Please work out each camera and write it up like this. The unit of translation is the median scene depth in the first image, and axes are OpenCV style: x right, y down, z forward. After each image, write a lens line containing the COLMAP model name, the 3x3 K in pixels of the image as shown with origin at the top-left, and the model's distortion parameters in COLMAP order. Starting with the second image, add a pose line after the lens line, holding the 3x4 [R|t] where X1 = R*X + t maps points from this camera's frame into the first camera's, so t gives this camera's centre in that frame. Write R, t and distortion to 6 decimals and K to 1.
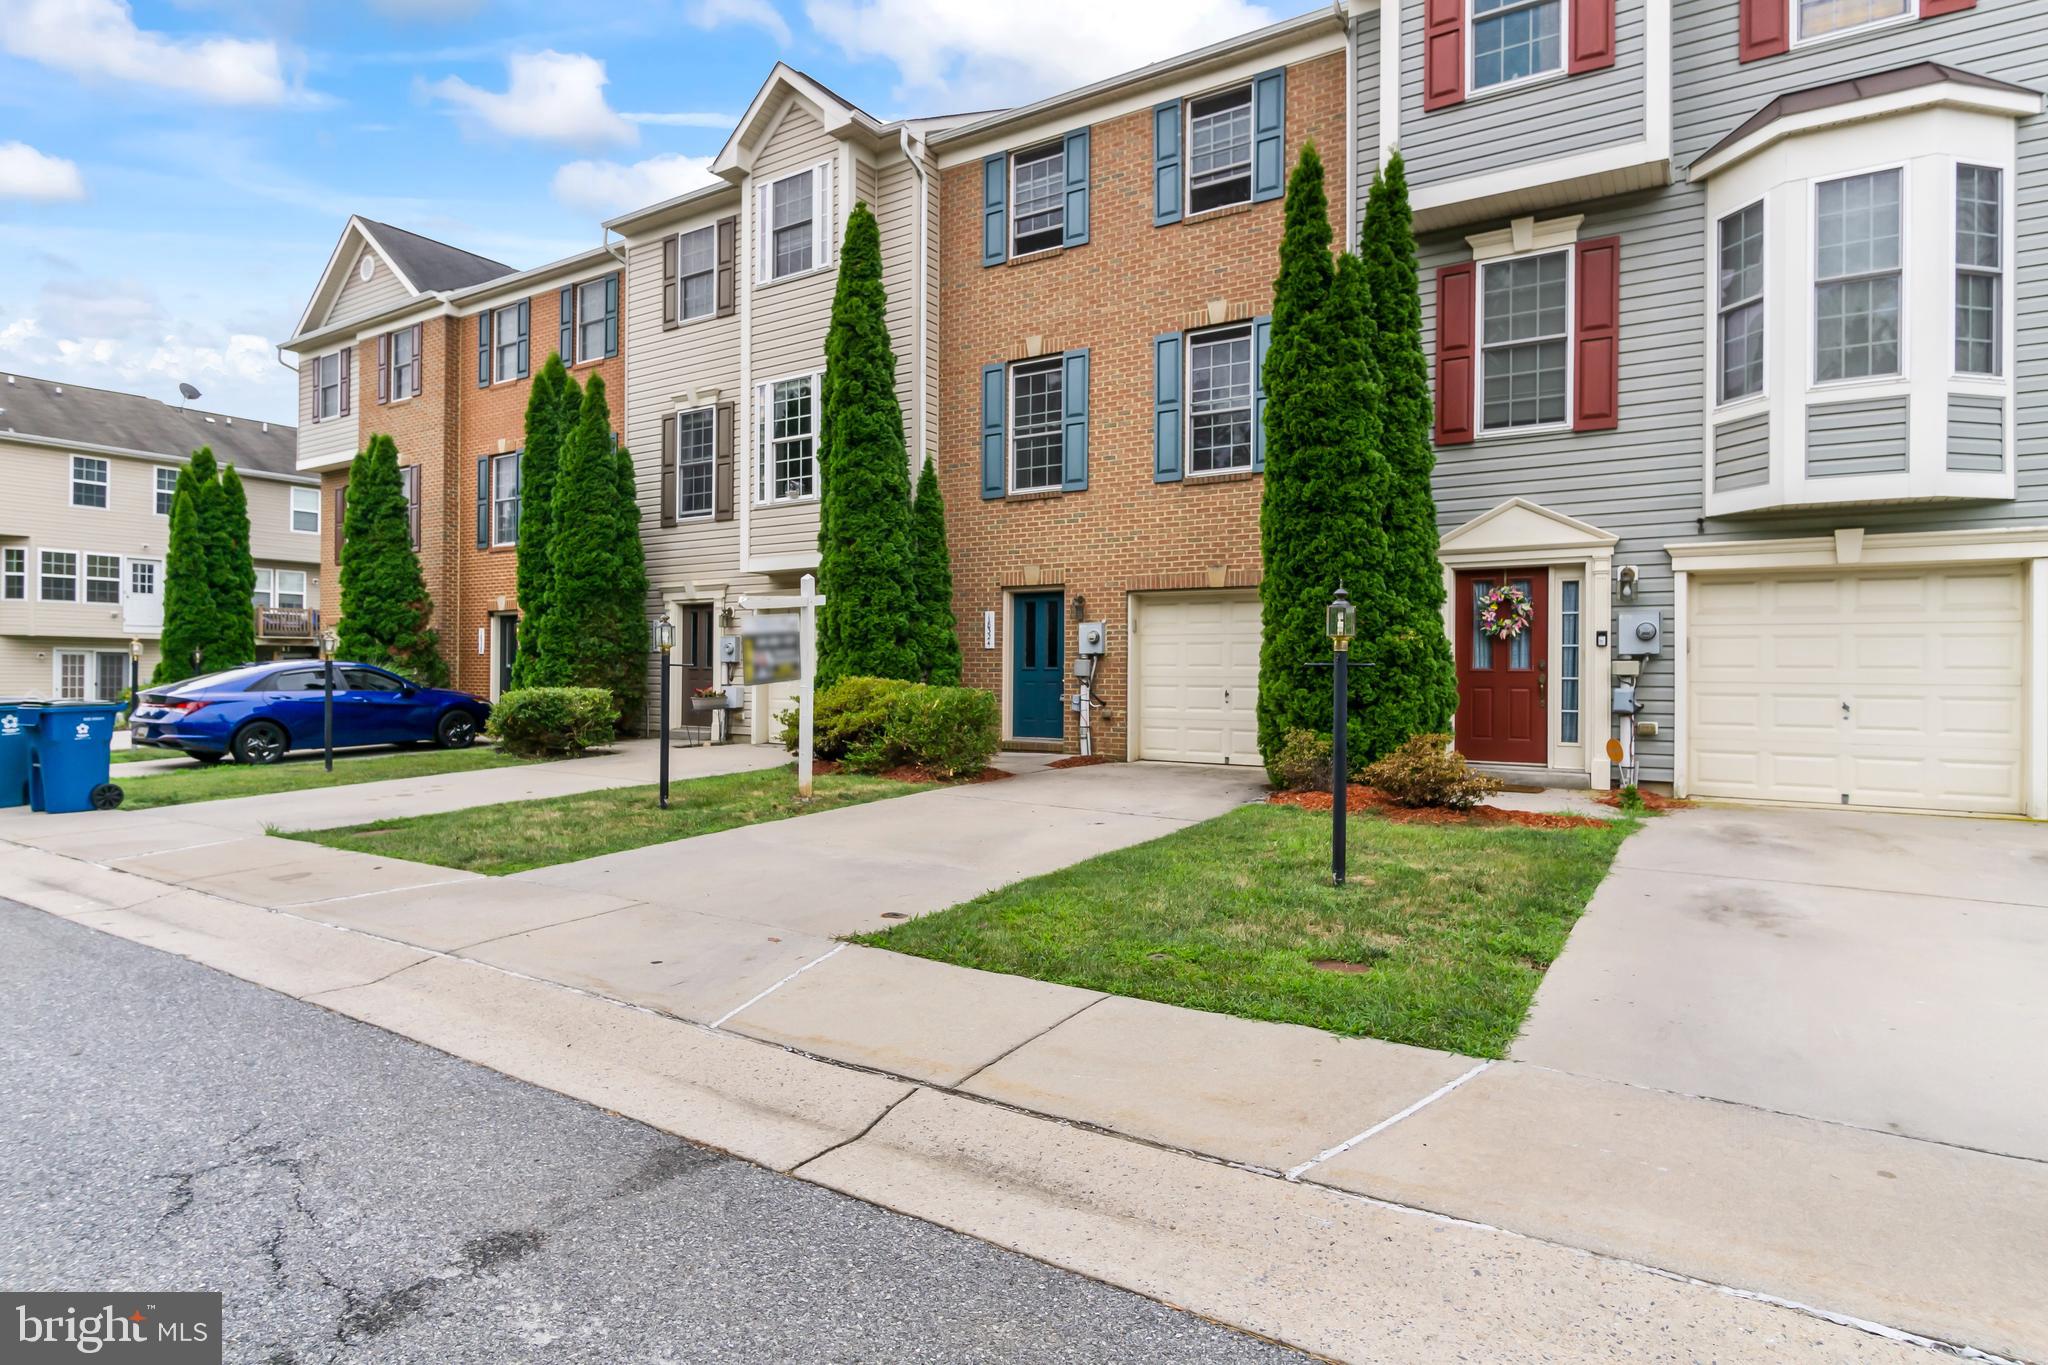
lens RADIAL K [[1100.6, 0, 1002.1], [0, 1100.6, 672.3], [0, 0, 1]] dist [-0.002701, -0.002553]
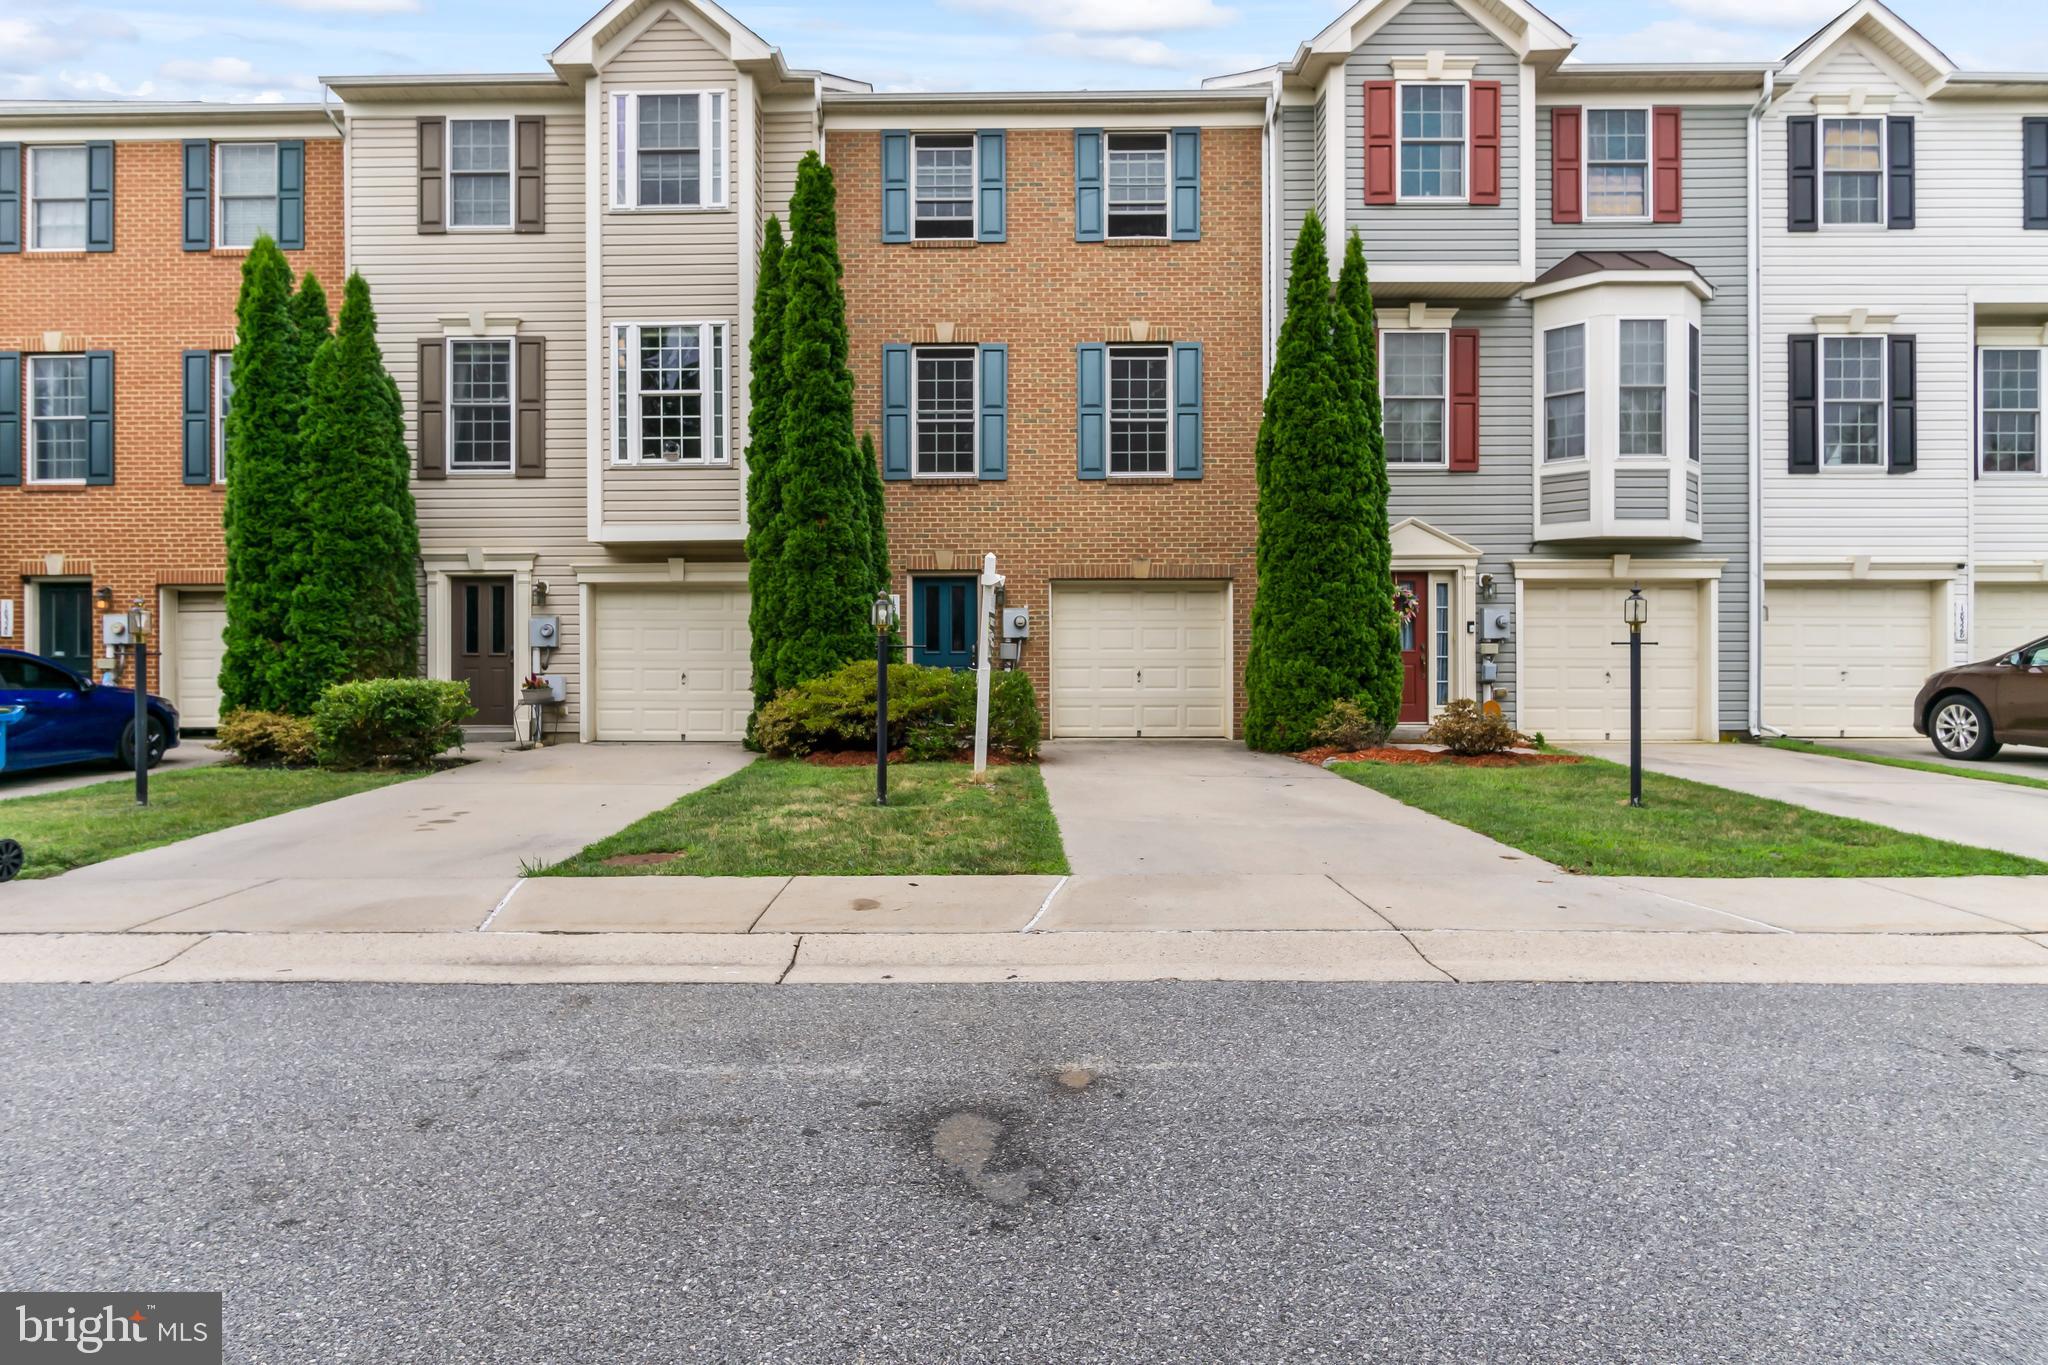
lens RADIAL K [[1100.6, 0, 979.1], [0, 1100.6, 667.1], [0, 0, 1]] dist [-0.002701, -0.002553]
pose [[0.844745, -0.010229, 0.535071, -0.507806], [0.007509, 0.999945, 0.007262, 0.003121], [-0.535116, -0.002117, 0.844776, 0.136438]]
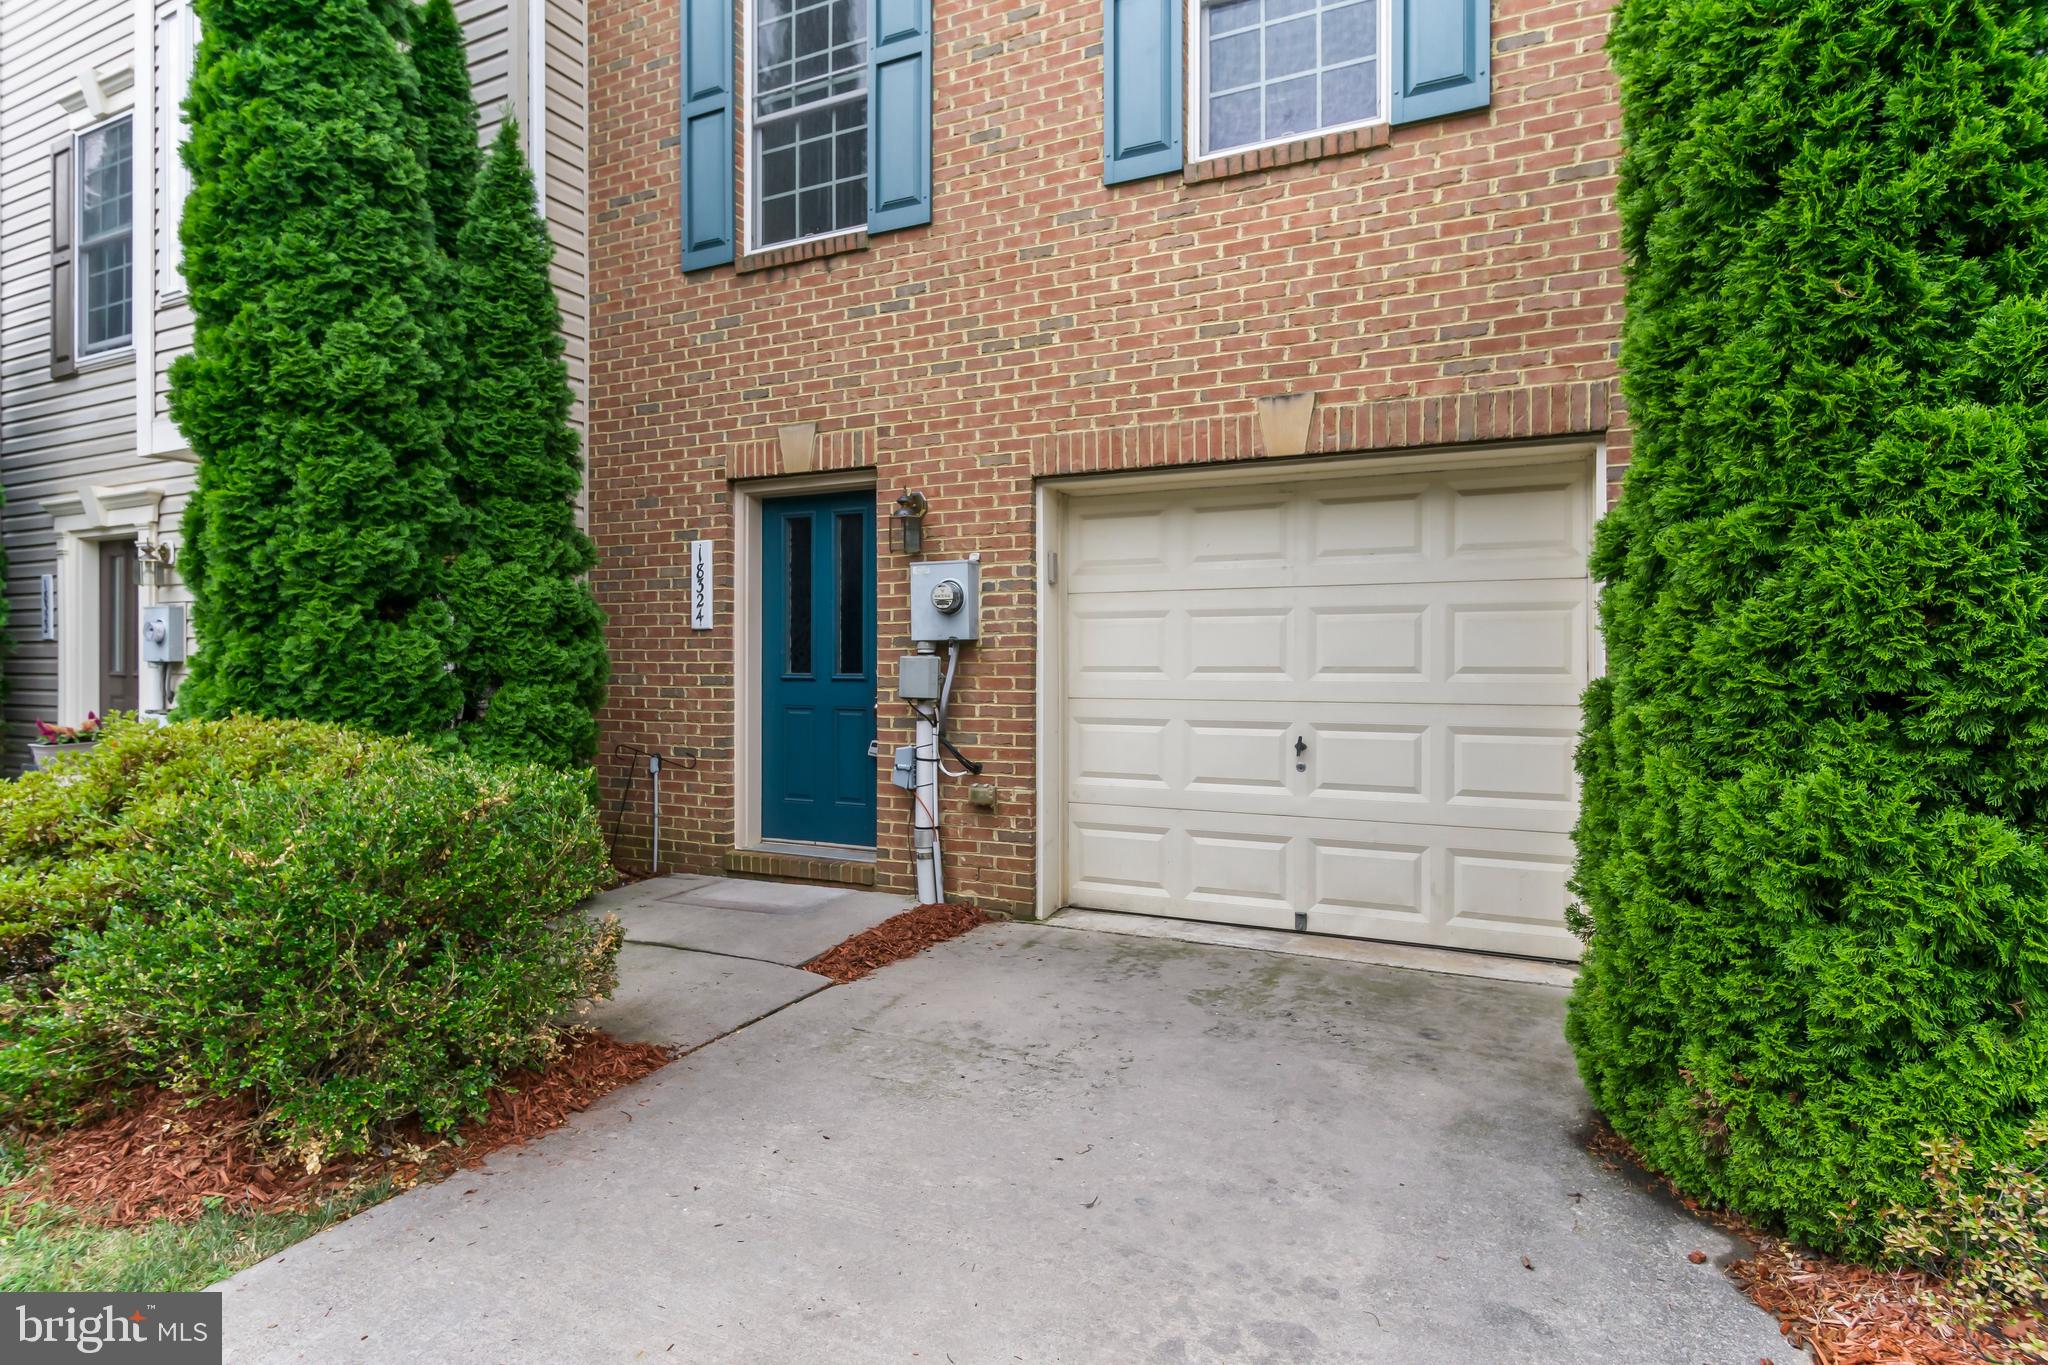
lens RADIAL K [[1100.6, 0, 1010.7], [0, 1100.6, 673.6], [0, 0, 1]] dist [-0.002701, -0.002553]
pose [[0.992399, -0.008039, 0.122801, 0.057140], [0.006348, 0.999880, 0.014153, -0.010588], [-0.122900, -0.013266, 0.992330, 0.610914]]
